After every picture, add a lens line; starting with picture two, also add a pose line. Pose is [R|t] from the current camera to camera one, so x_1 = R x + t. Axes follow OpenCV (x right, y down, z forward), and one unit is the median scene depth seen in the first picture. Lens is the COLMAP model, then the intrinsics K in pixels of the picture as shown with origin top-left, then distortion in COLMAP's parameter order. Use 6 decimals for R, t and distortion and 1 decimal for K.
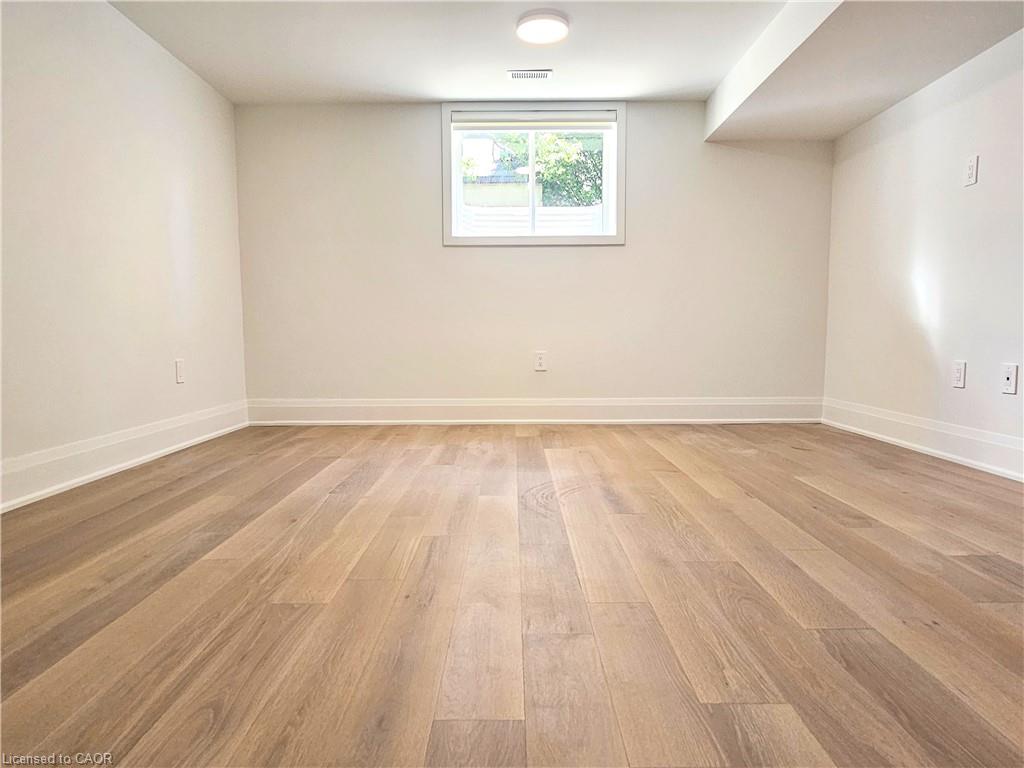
lens RADIAL K [[638.1, 0, 512.0], [0, 638.1, 384.0], [0, 0, 1]] dist [-0.002124, -0.001335]
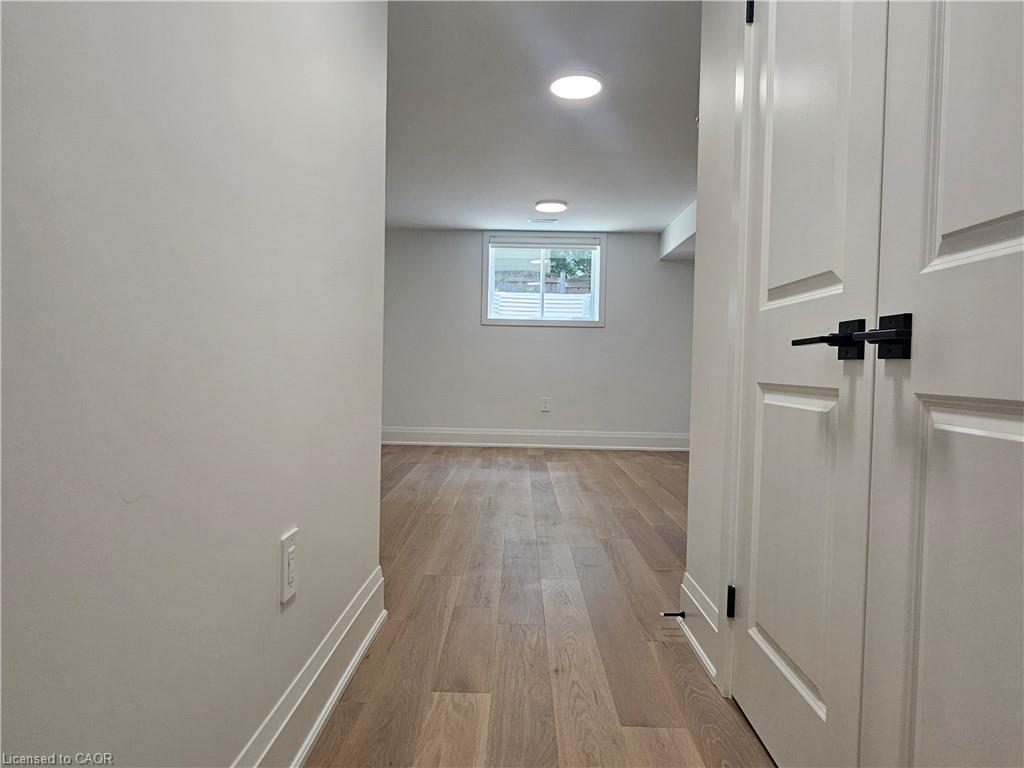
lens RADIAL K [[638.1, 0, 512.0], [0, 638.1, 384.0], [0, 0, 1]] dist [-0.002124, -0.001335]
pose [[0.999628, 0.025655, -0.009270, -0.023342], [-0.026107, 0.998282, -0.052462, -0.005399], [0.007908, 0.052685, 0.998580, -0.557564]]
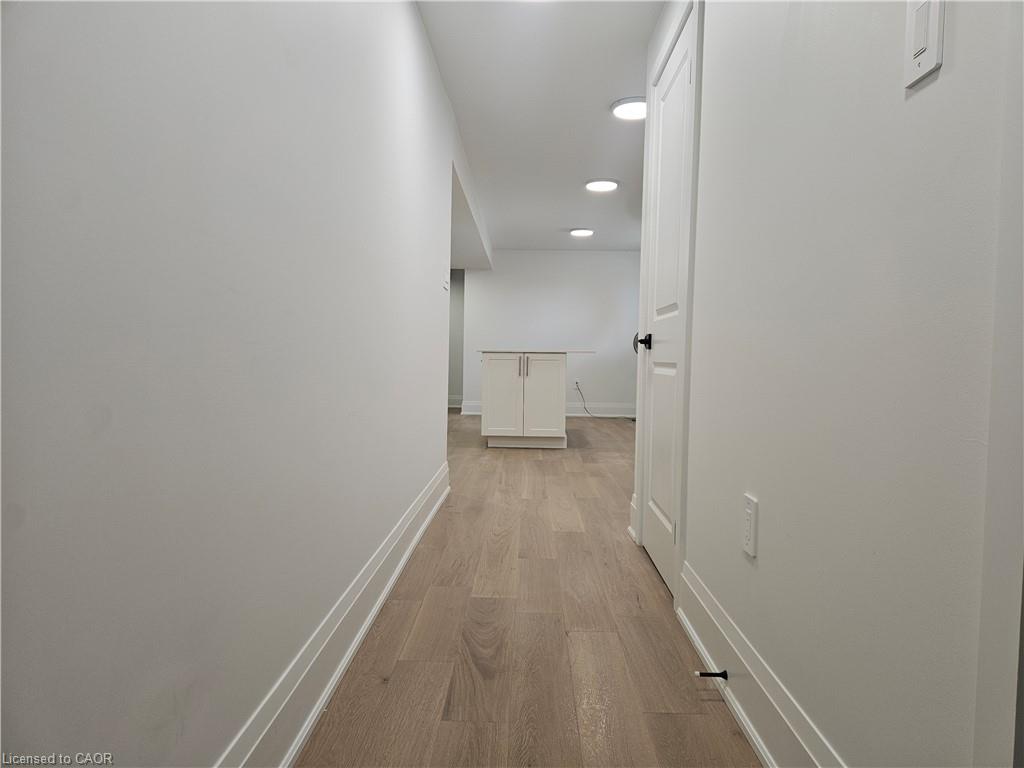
lens RADIAL K [[689.9, 0, 512.0], [0, 689.9, 384.0], [0, 0, 1]] dist [0.002361, 0.000375]
pose [[0.999642, 0.026546, -0.003231, -0.026096], [-0.026640, 0.999084, -0.033493, 0.036554], [0.002339, 0.033567, 0.999434, -1.076516]]
